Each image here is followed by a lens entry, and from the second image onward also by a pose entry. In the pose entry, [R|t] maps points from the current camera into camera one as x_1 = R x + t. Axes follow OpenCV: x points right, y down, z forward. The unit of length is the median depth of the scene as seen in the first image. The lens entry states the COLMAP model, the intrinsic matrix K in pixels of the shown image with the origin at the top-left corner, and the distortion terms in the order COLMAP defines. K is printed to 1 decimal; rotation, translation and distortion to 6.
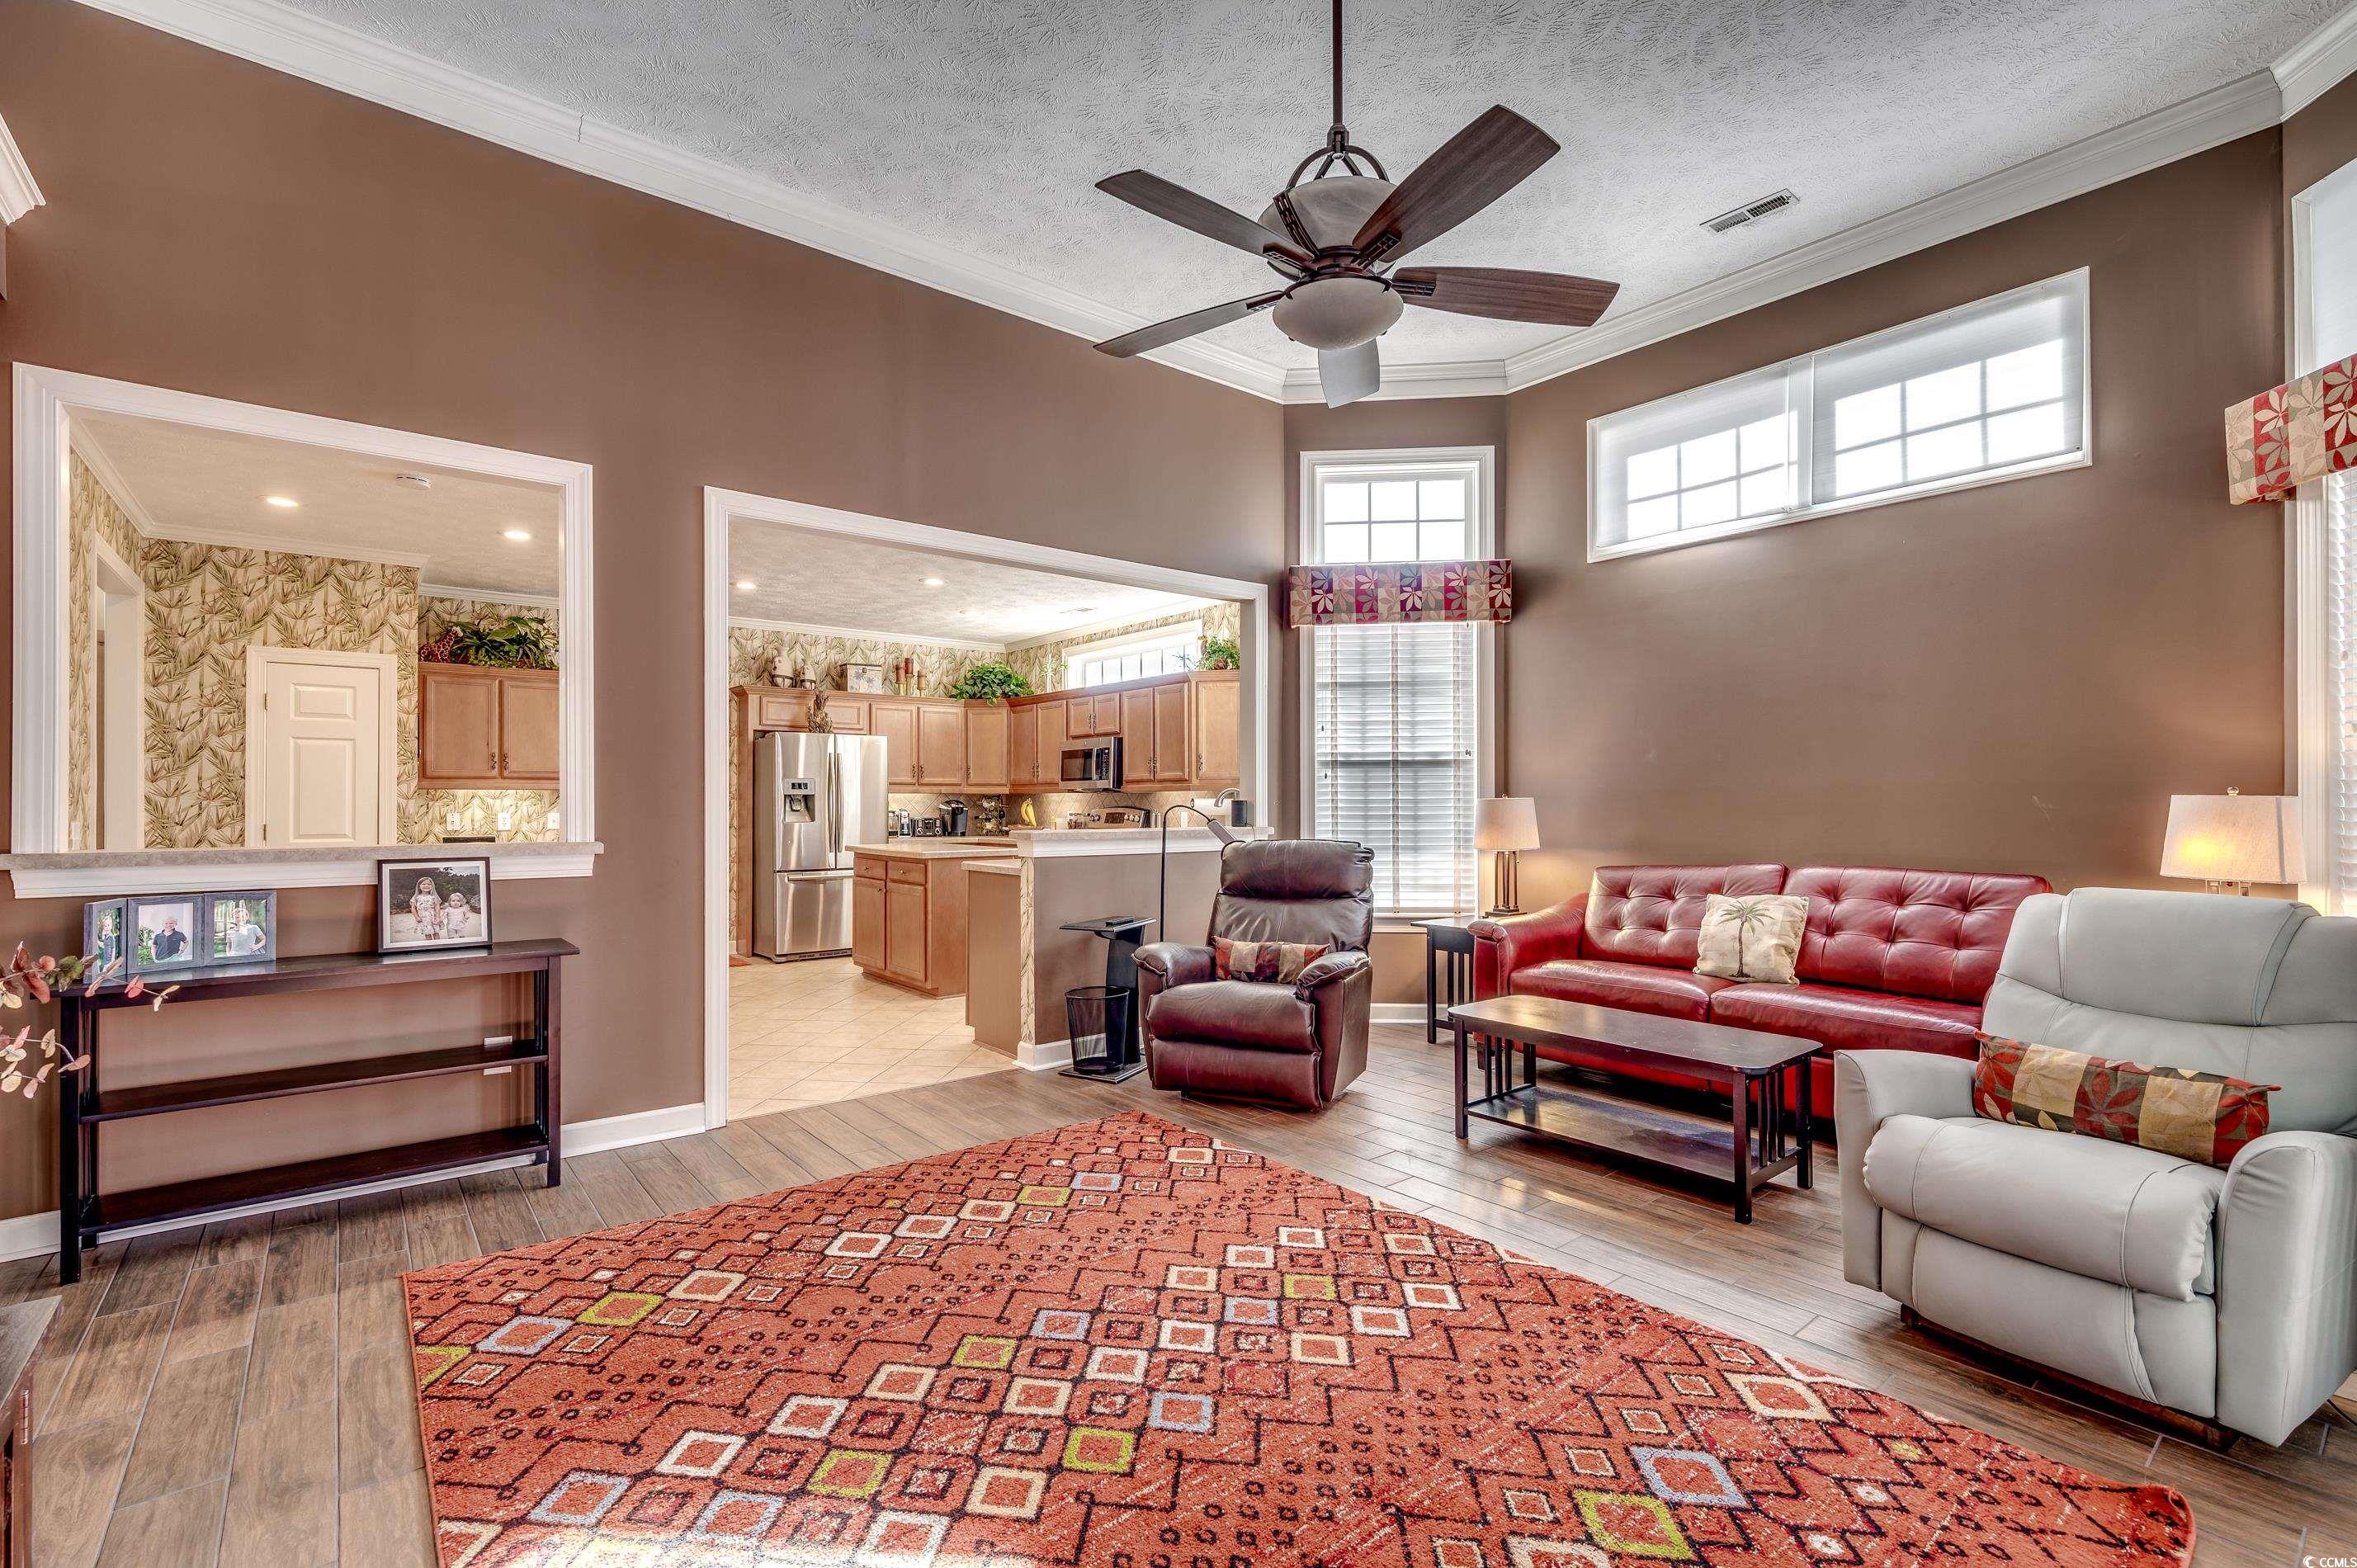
lens RADIAL K [[1046.2, 0, 1173.0], [0, 1046.2, 793.7], [0, 0, 1]] dist [-0.001933, -0.000372]
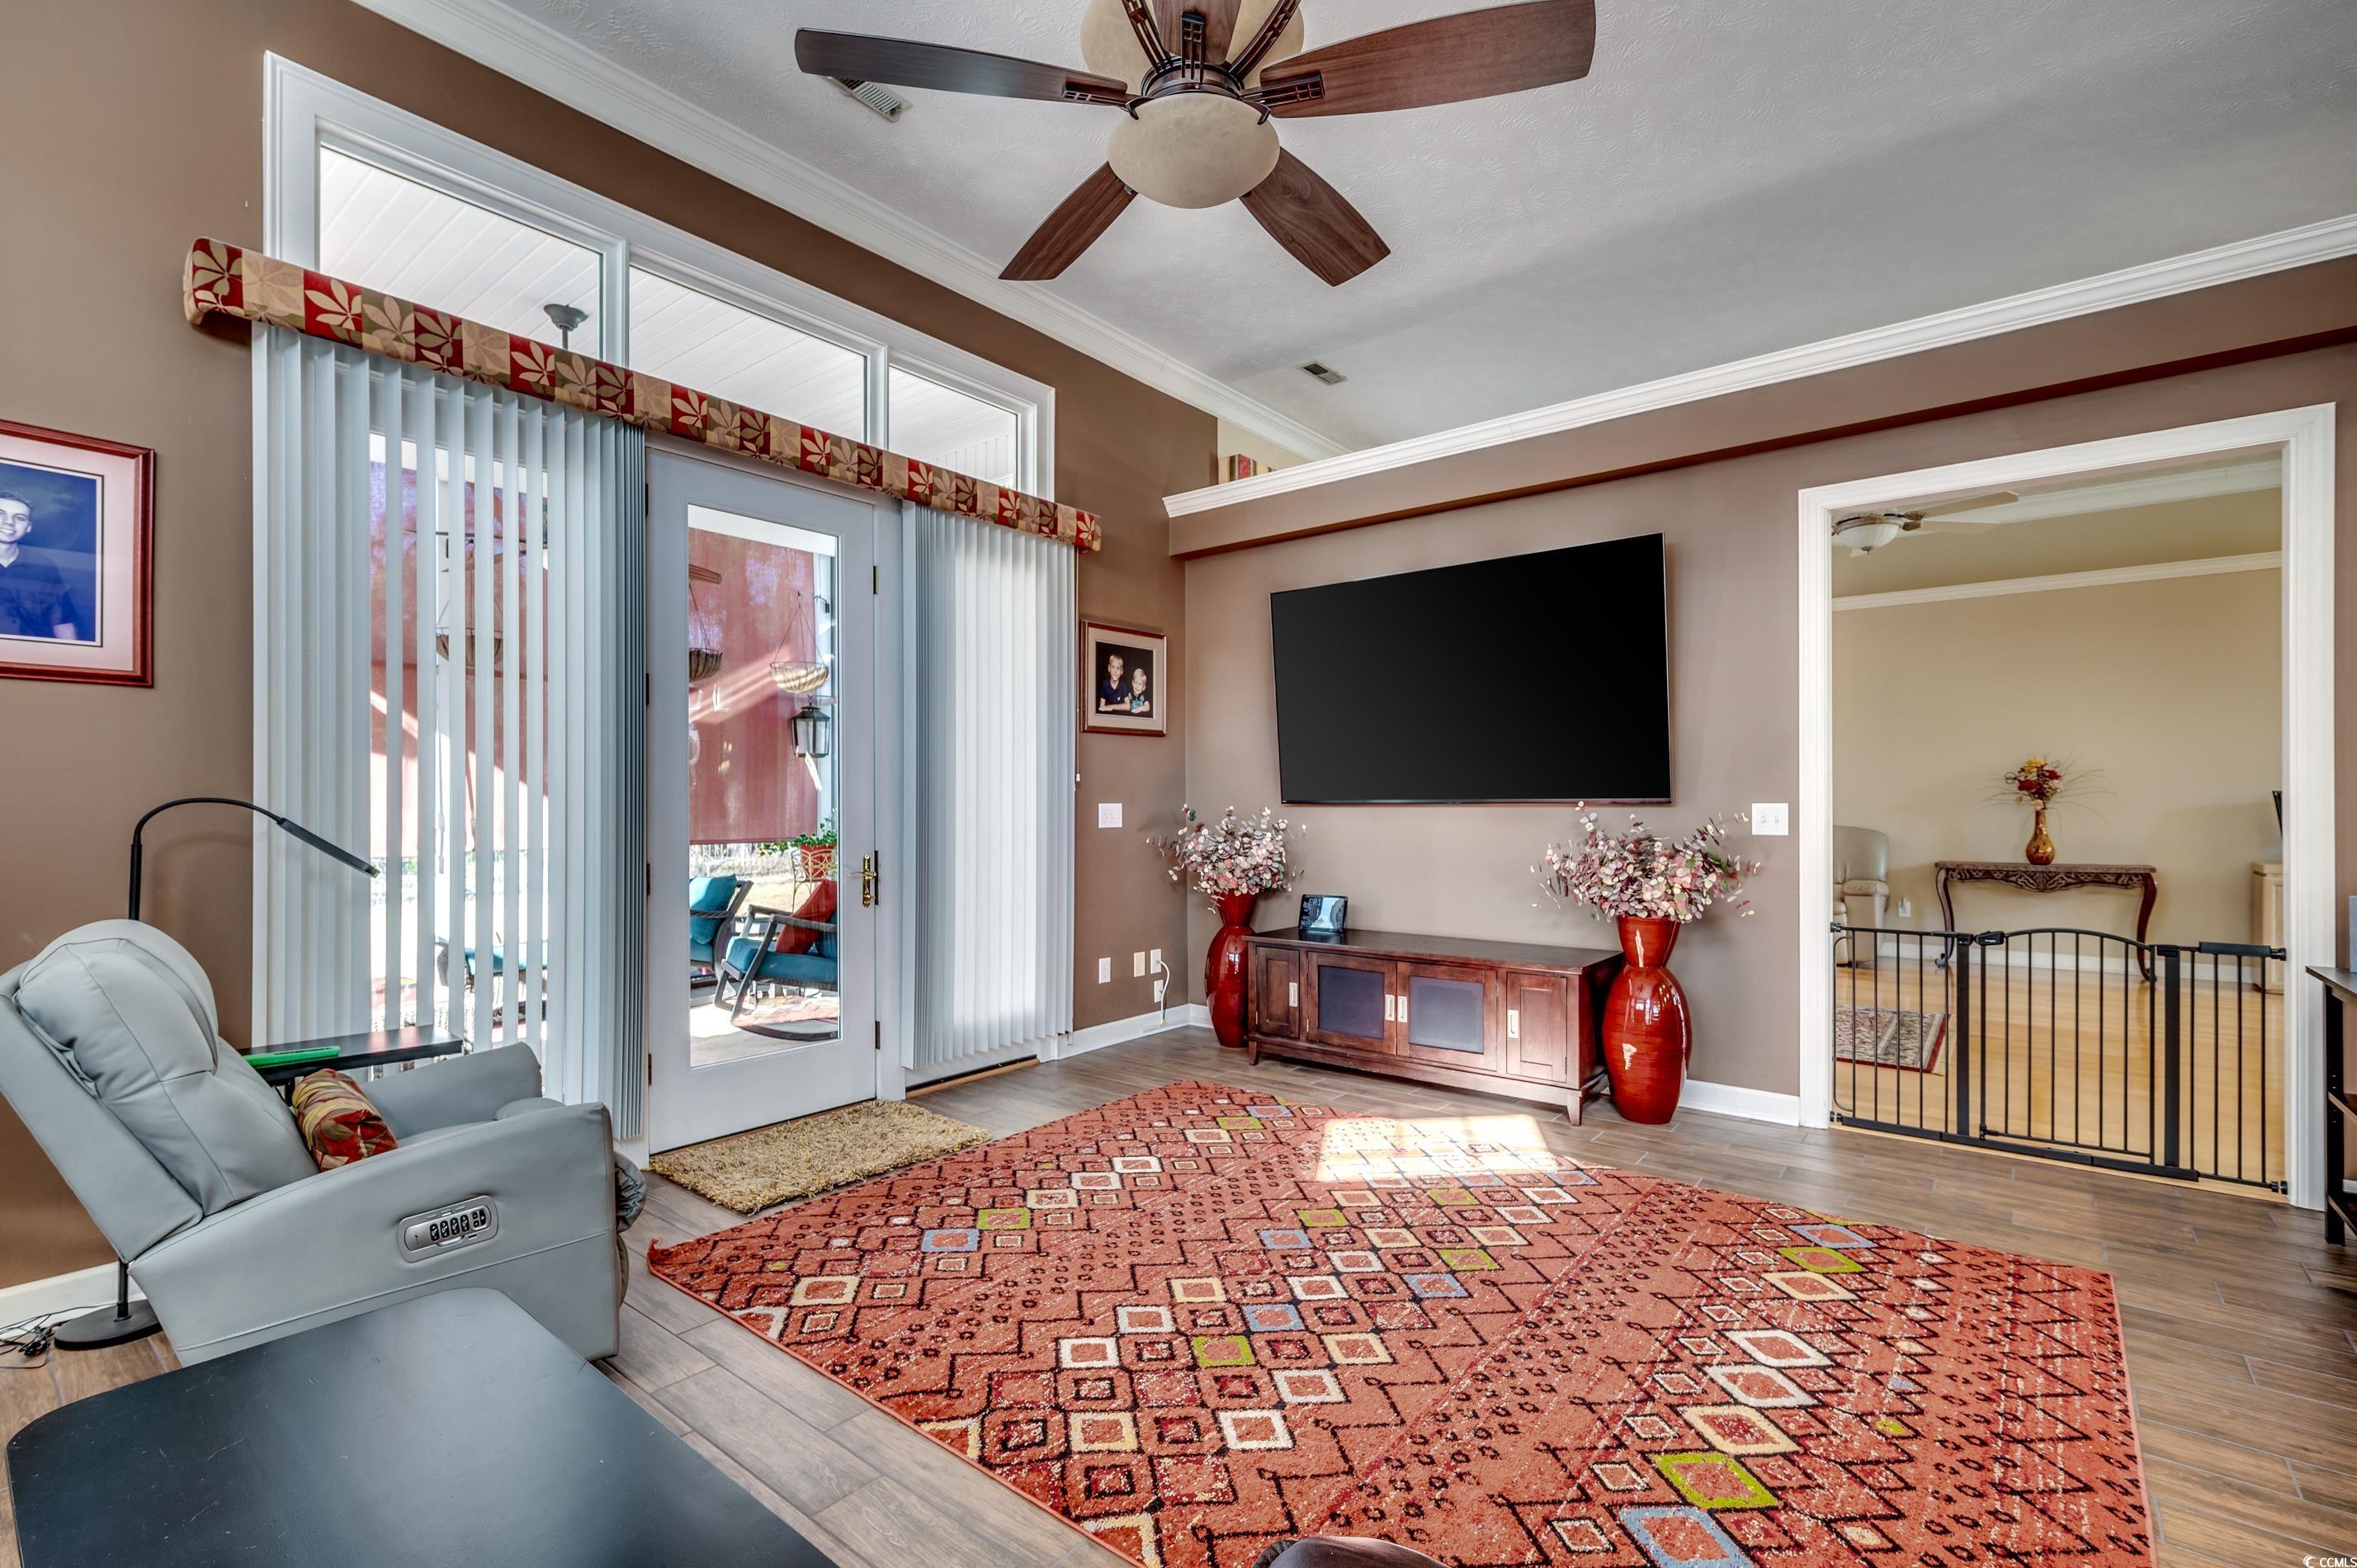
lens RADIAL K [[1045.7, 0, 1179.7], [0, 1045.7, 806.2], [0, 0, 1]] dist [-0.001256, -0.000493]
pose [[-0.975397, 0.003982, -0.220421, 0.174860], [0.005494, 0.999965, -0.006250, 0.008068], [0.220389, -0.007307, -0.975385, 0.905204]]
